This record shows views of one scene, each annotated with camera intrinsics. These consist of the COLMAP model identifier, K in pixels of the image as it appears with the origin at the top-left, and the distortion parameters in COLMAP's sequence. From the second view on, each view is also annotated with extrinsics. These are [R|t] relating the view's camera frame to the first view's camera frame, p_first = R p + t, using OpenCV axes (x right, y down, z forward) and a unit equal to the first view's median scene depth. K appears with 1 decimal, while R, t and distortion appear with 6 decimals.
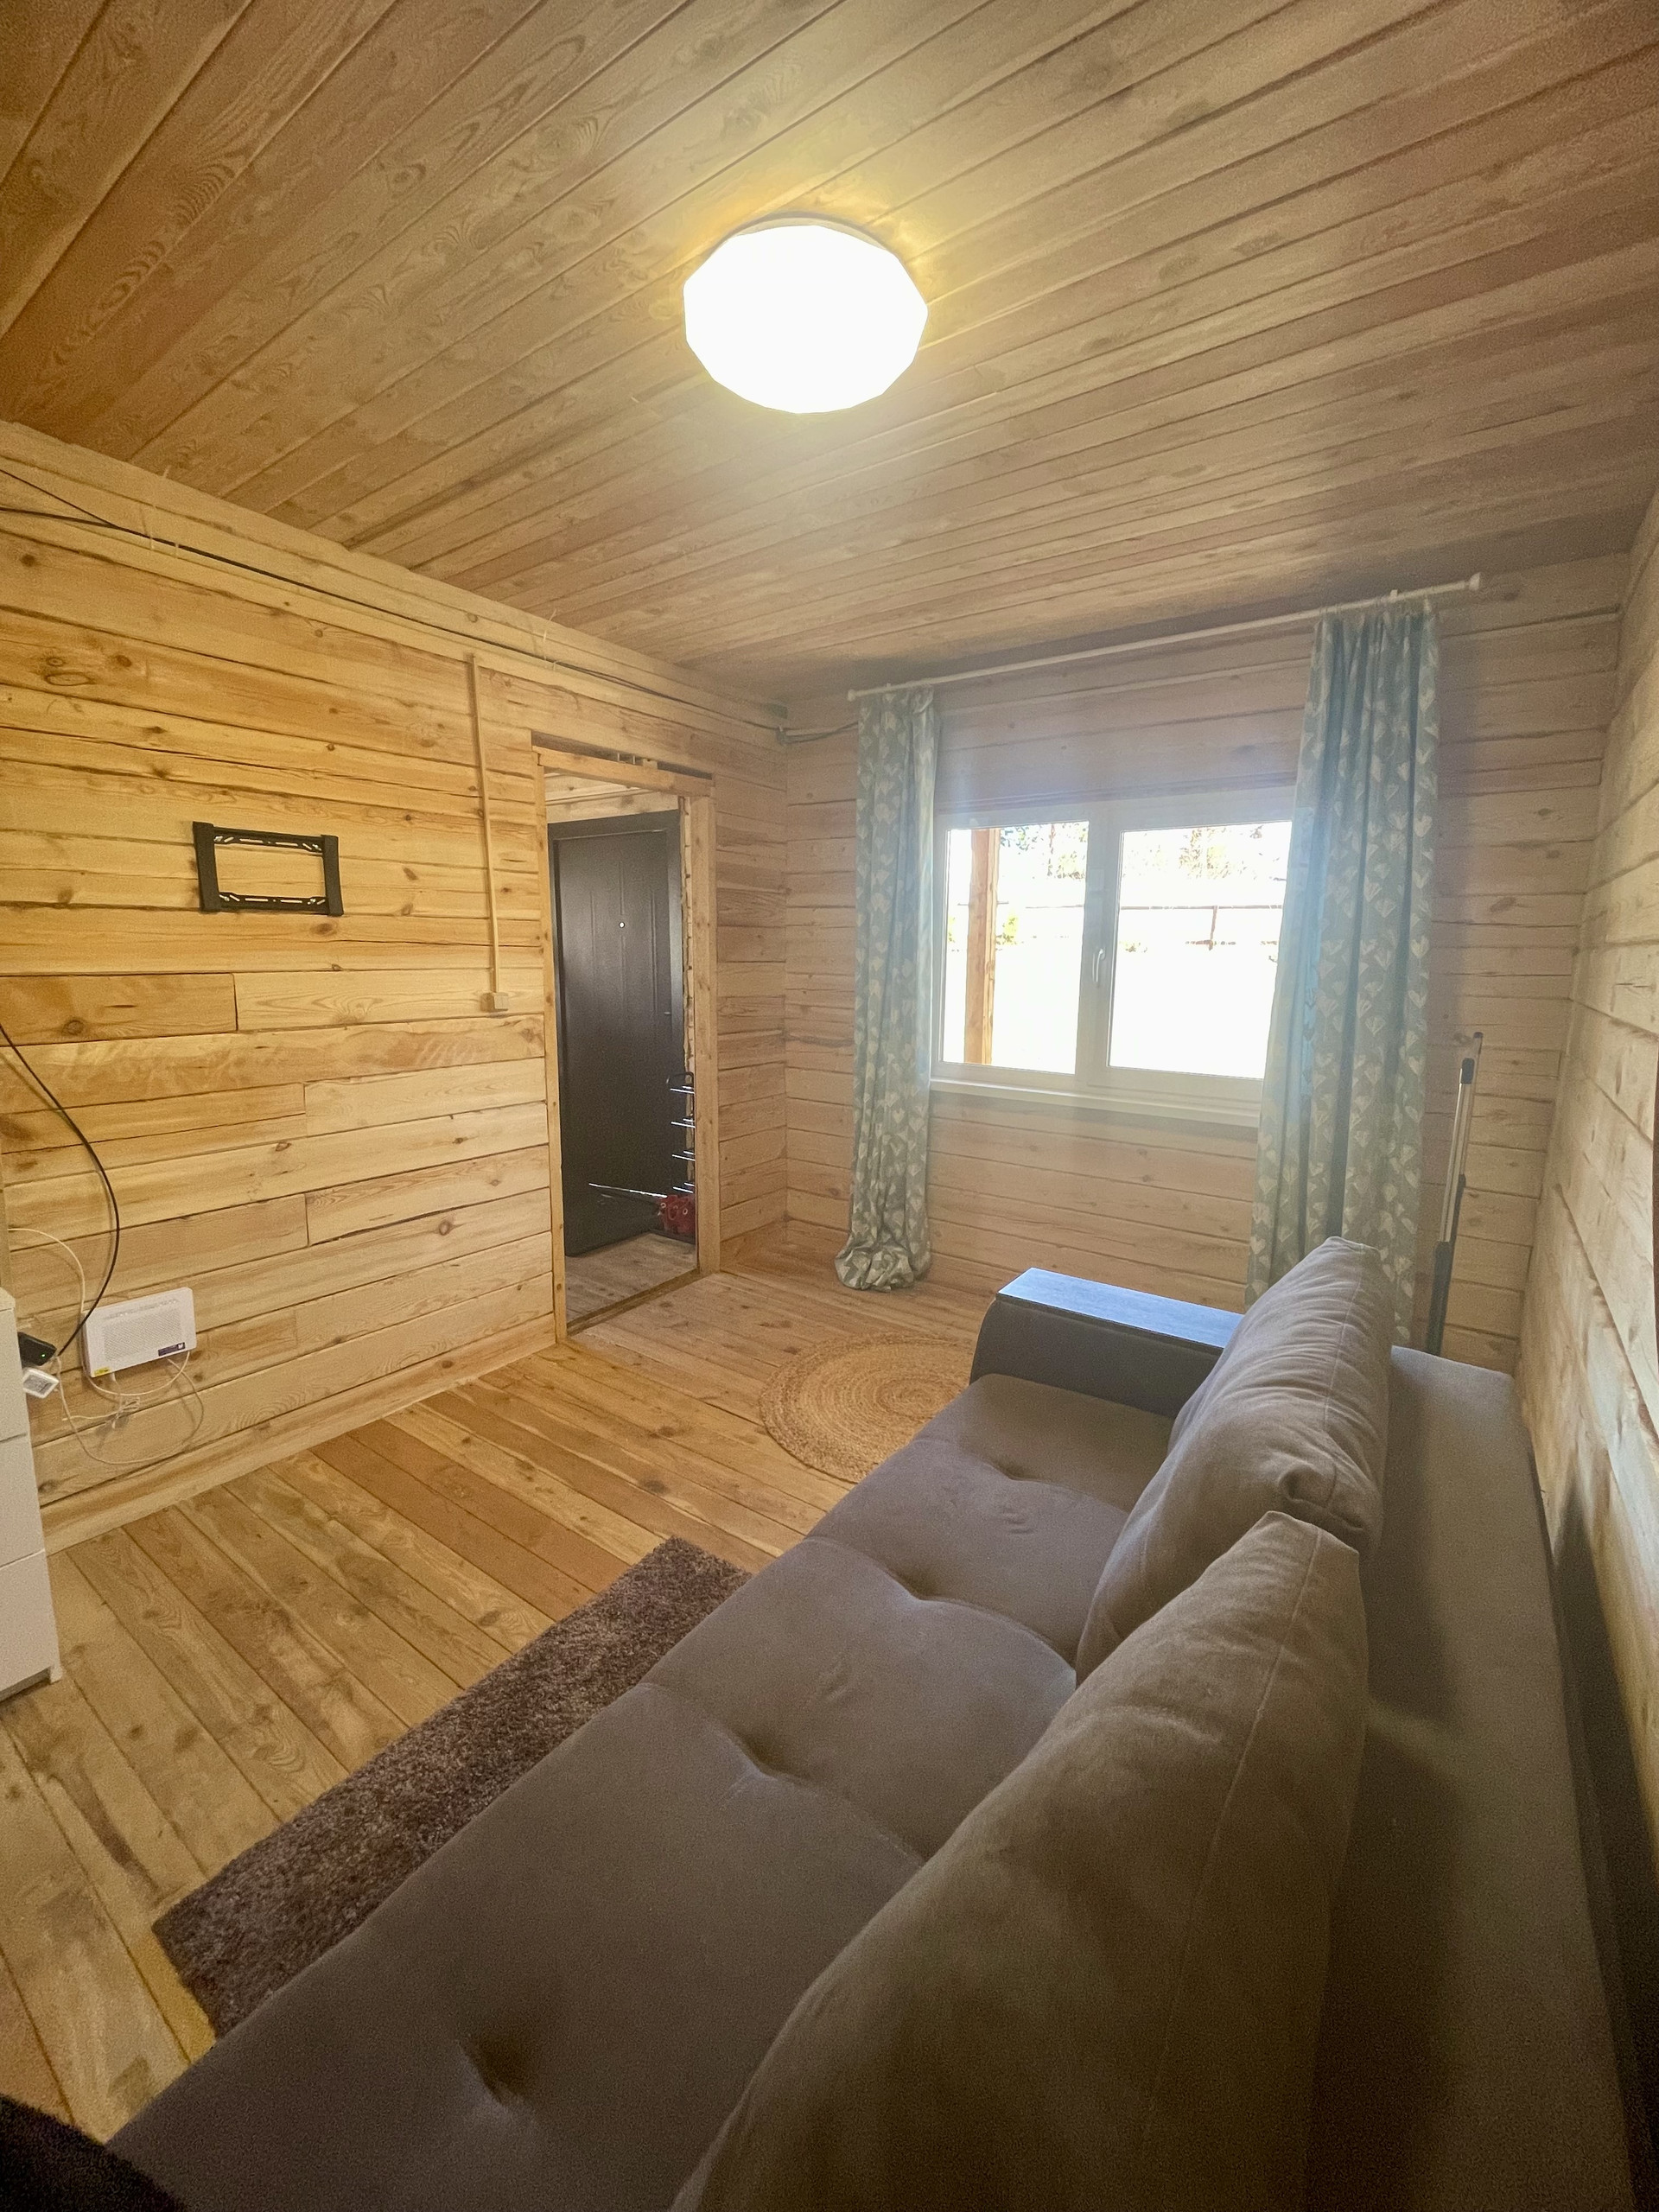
lens RADIAL K [[892.7, 0, 828.5], [0, 892.7, 1095.0], [0, 0, 1]] dist [-0.000713, -0.000448]
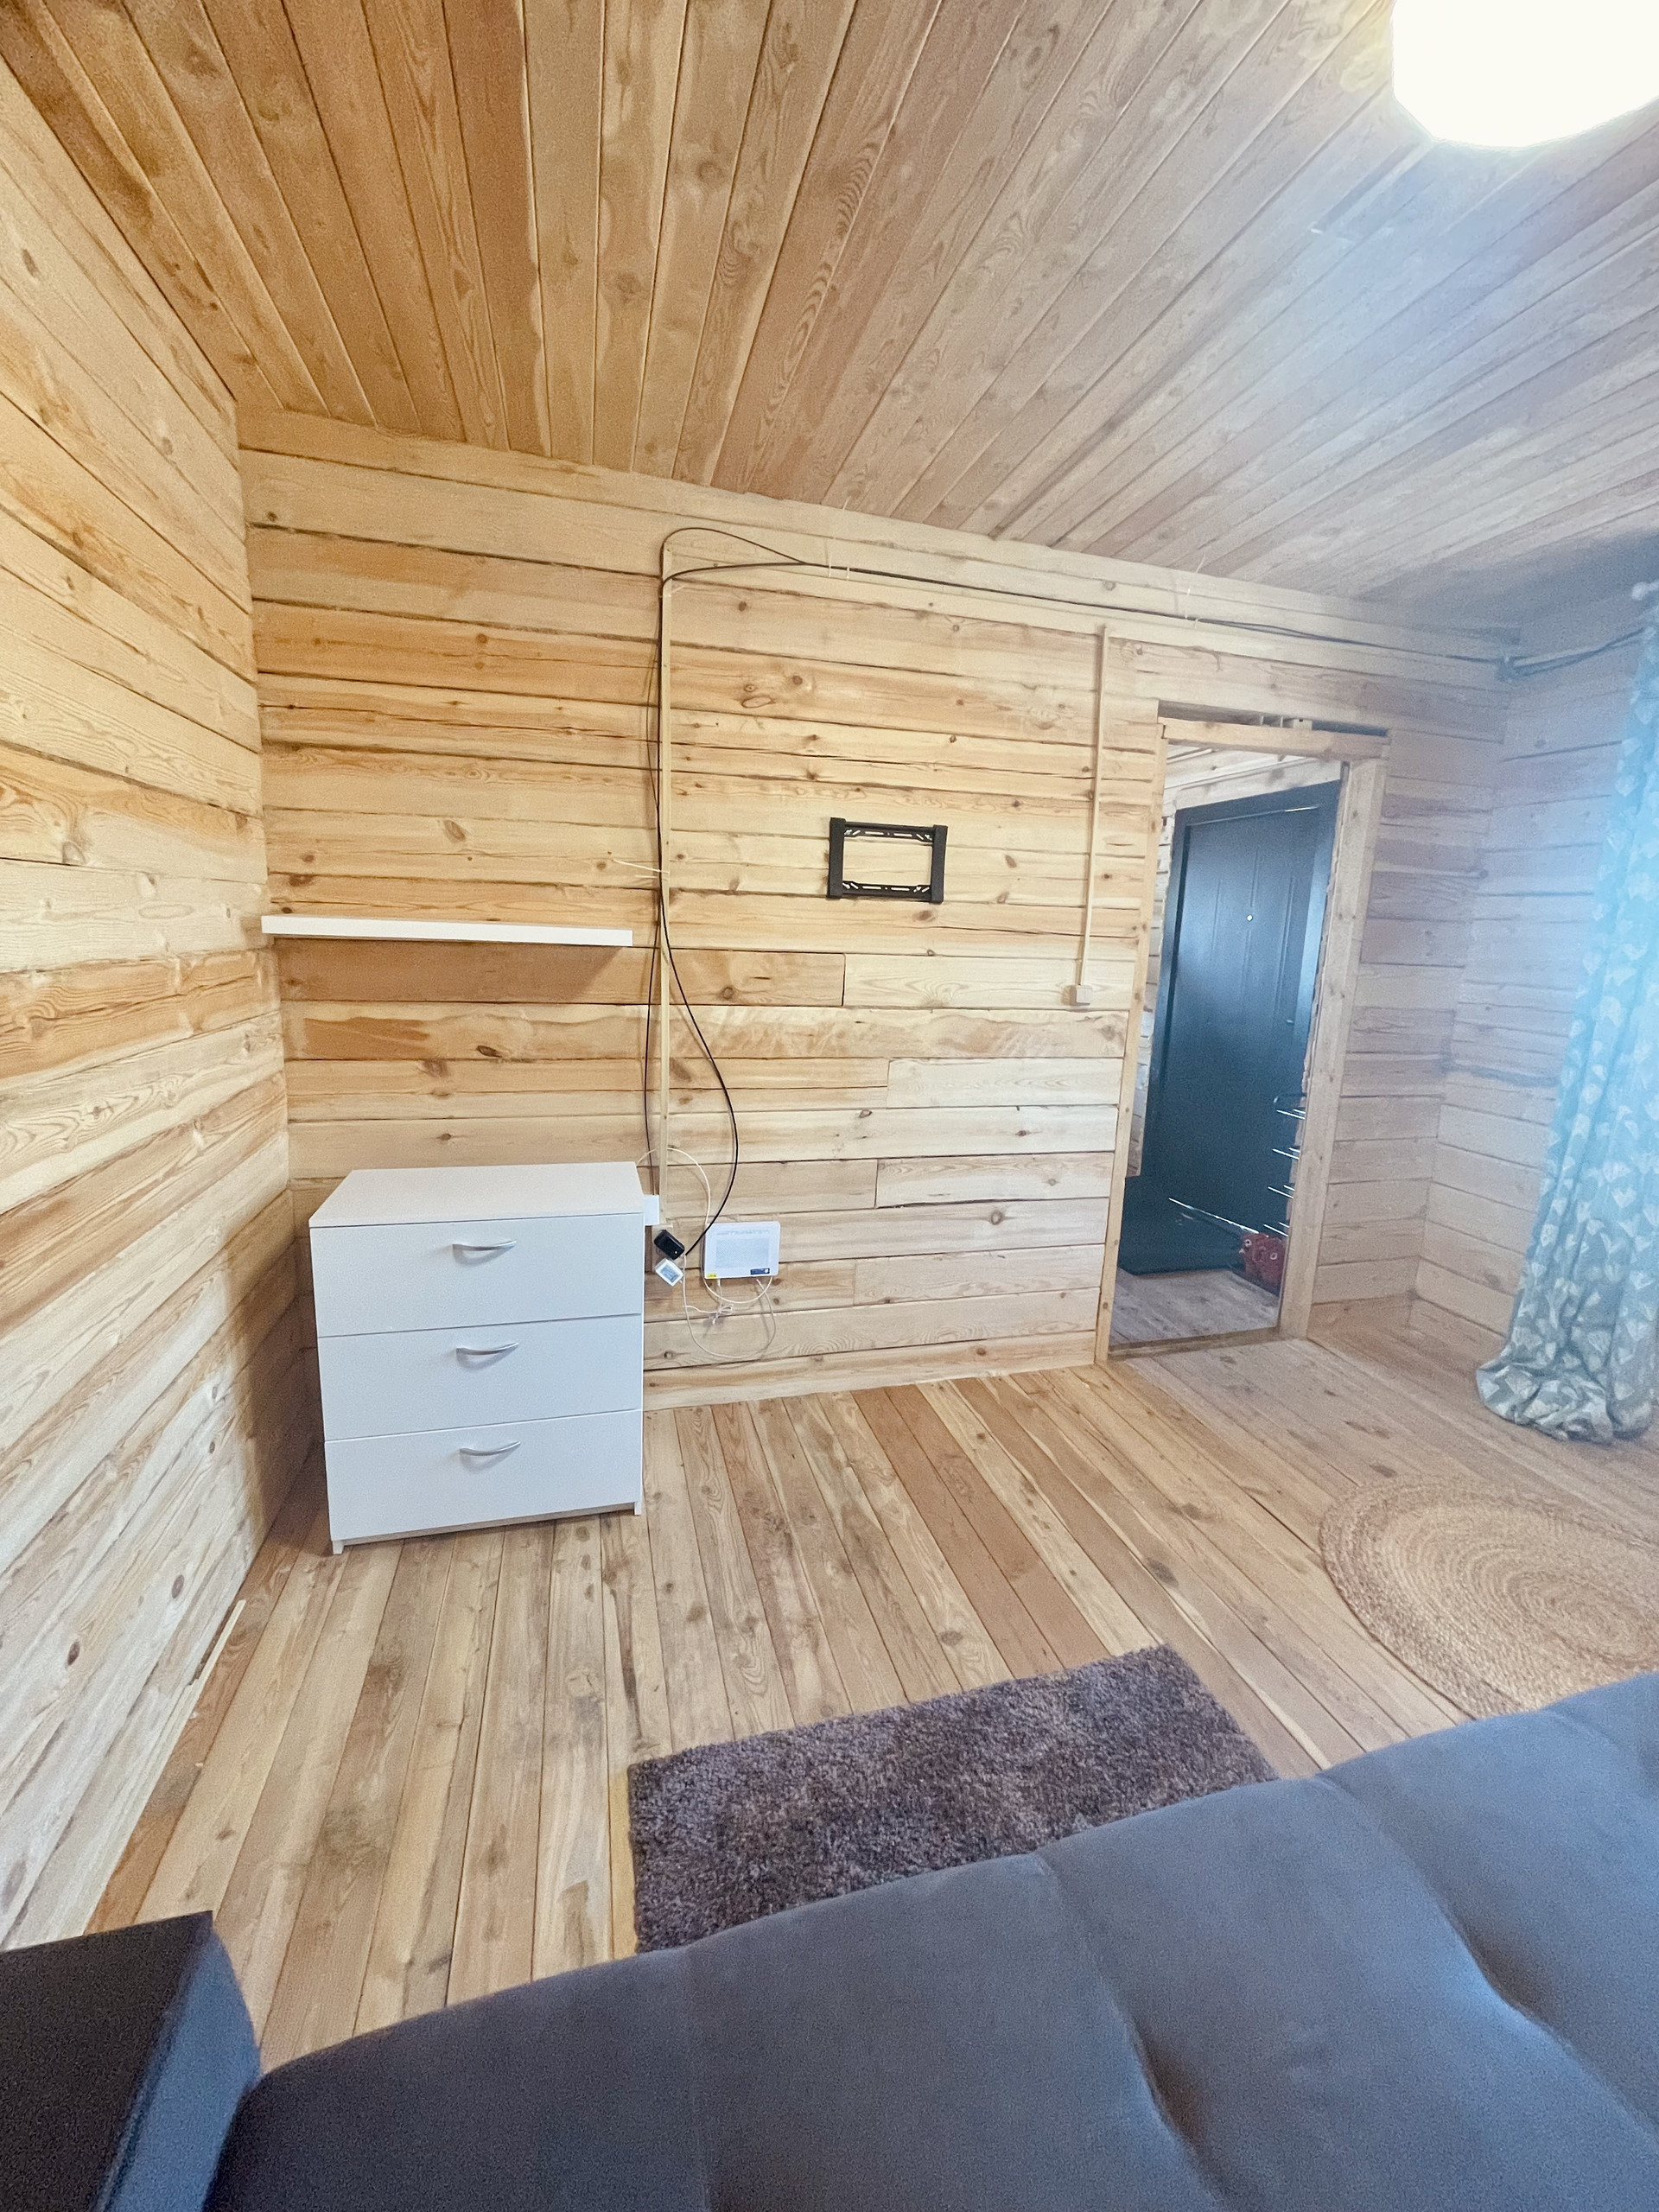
lens RADIAL K [[892.7, 0, 828.5], [0, 892.7, 1095.0], [0, 0, 1]] dist [-0.000713, -0.000448]
pose [[0.777029, 0.131474, -0.615581, 0.022092], [-0.129708, 0.990399, 0.047800, -0.011538], [0.615956, 0.042704, 0.786623, 0.112816]]
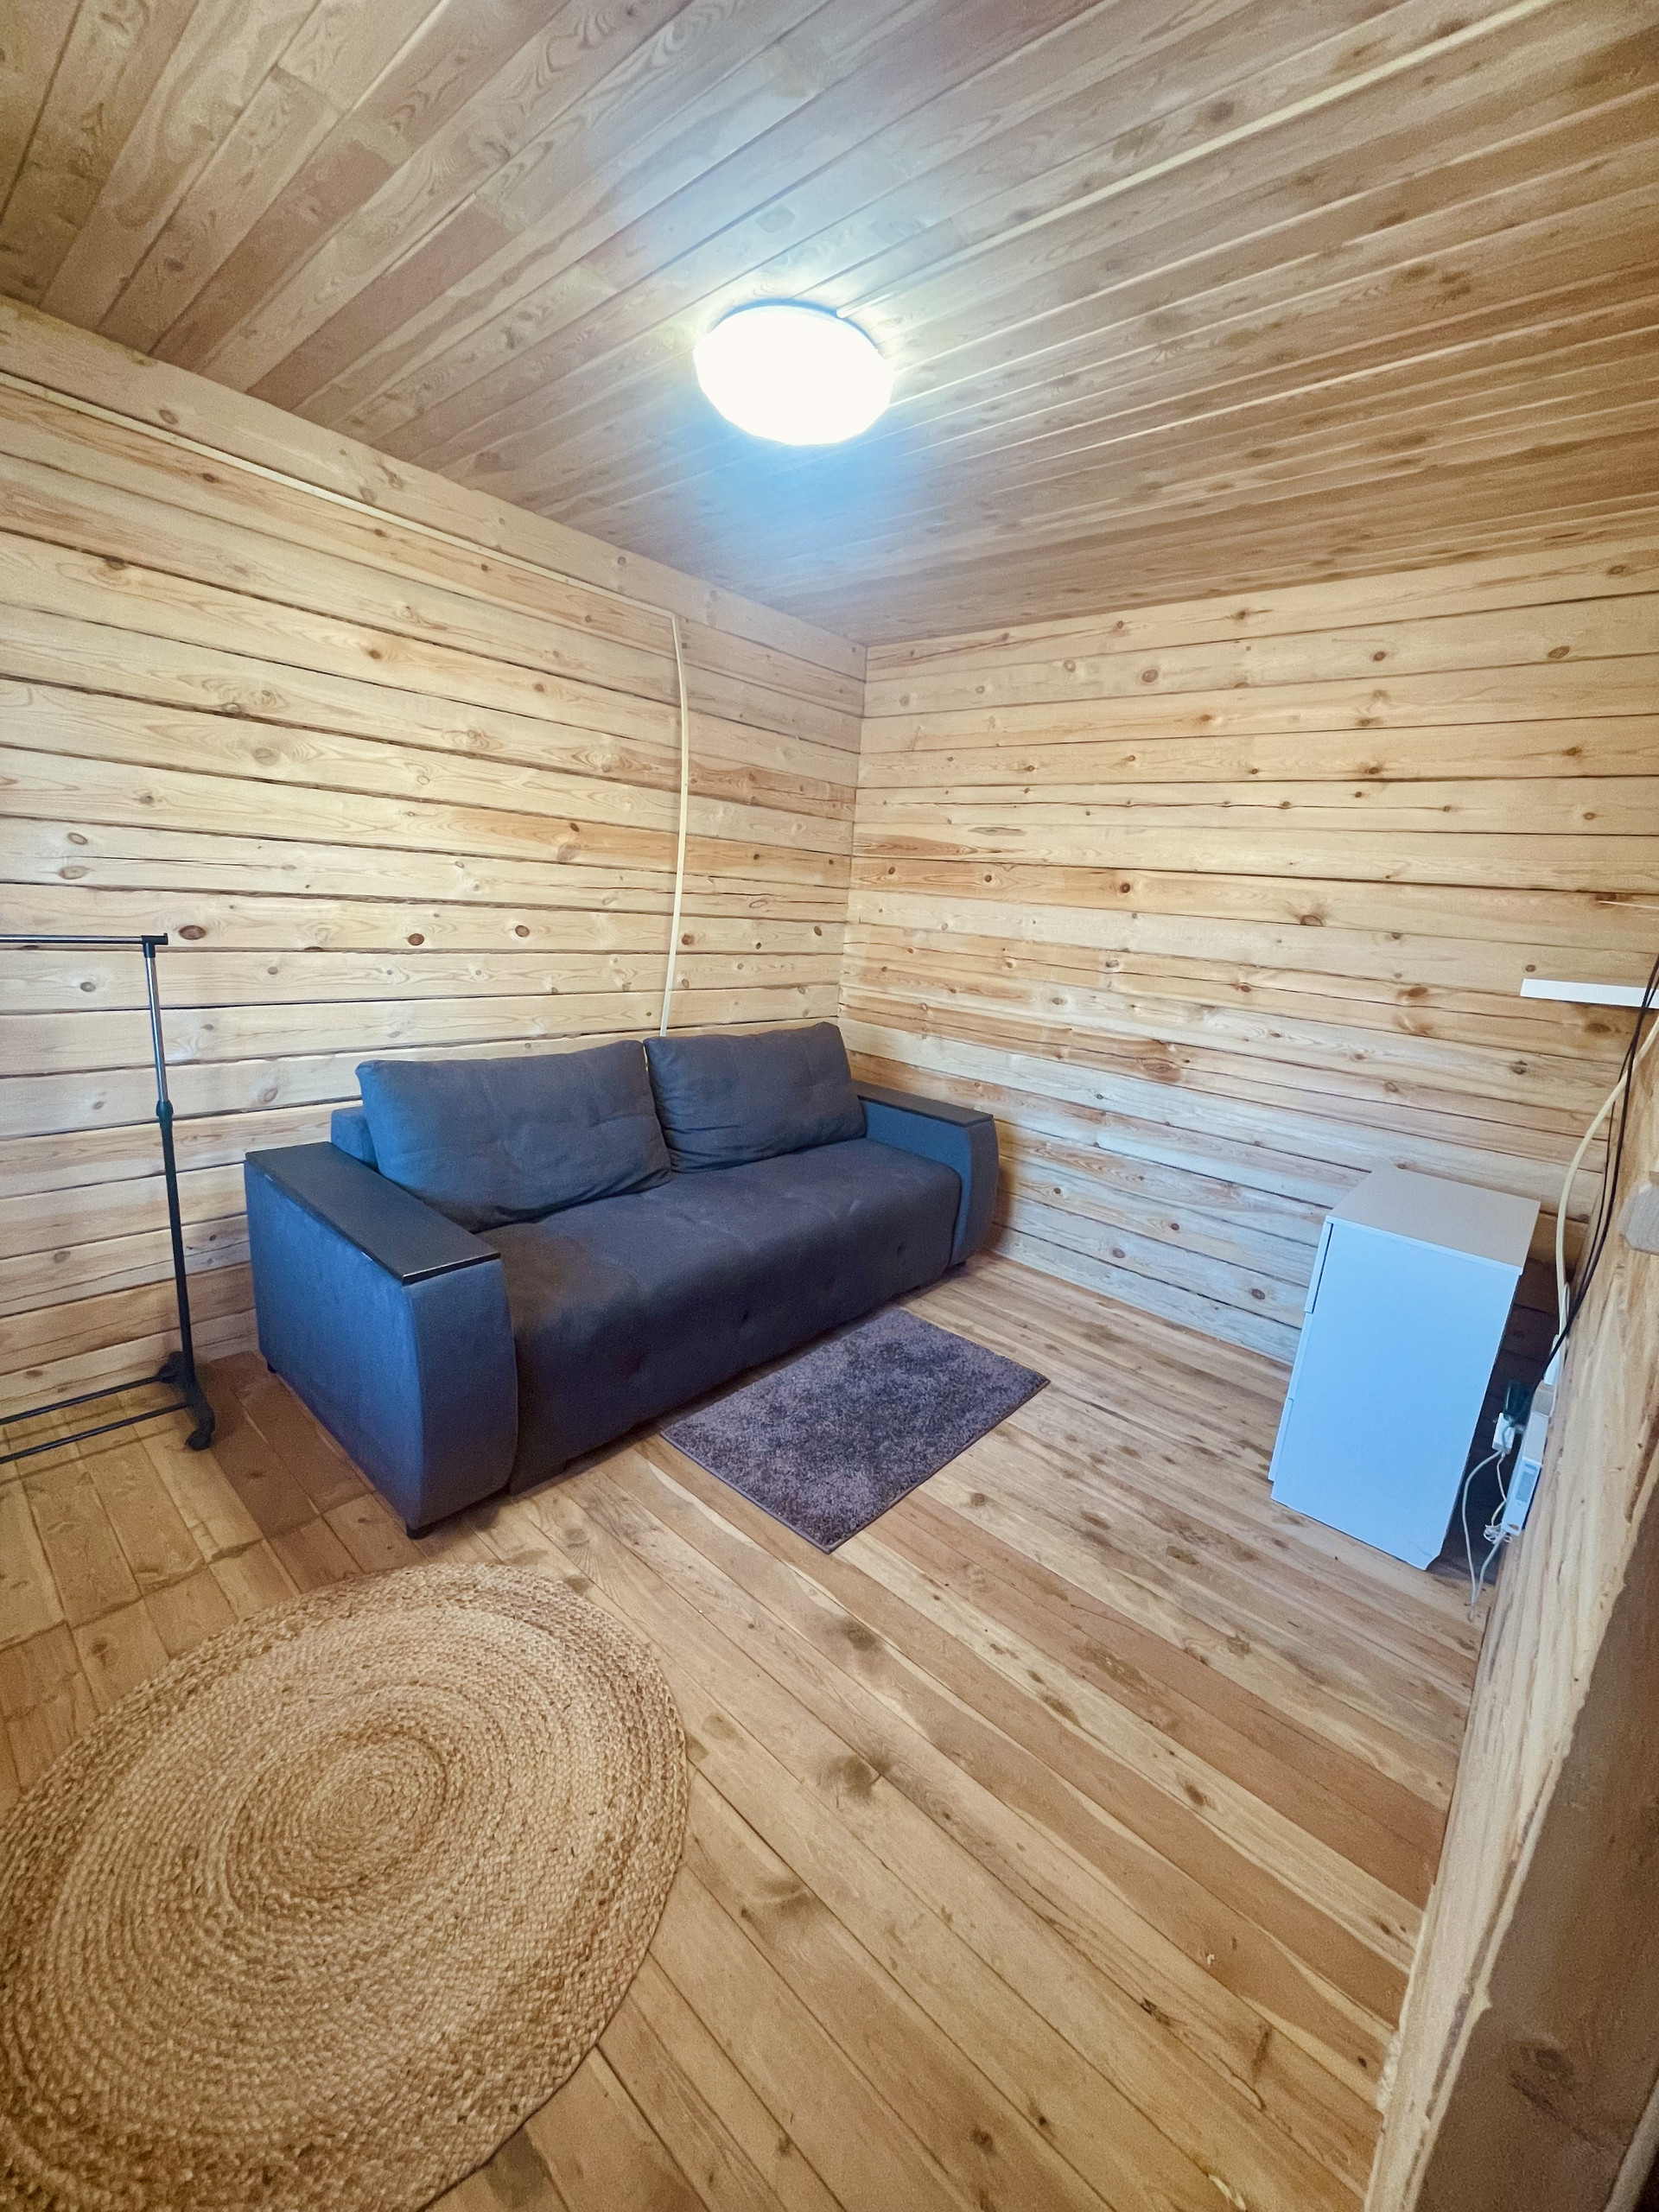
lens RADIAL K [[888.2, 0, 826.1], [0, 888.2, 1095.9], [0, 0, 1]] dist [-0.005807, 0.000206]
pose [[-0.989787, -0.116616, 0.081993, -0.170669], [-0.076796, 0.920756, 0.382505, -0.255962], [-0.120102, 0.372302, -0.920308, 1.487238]]
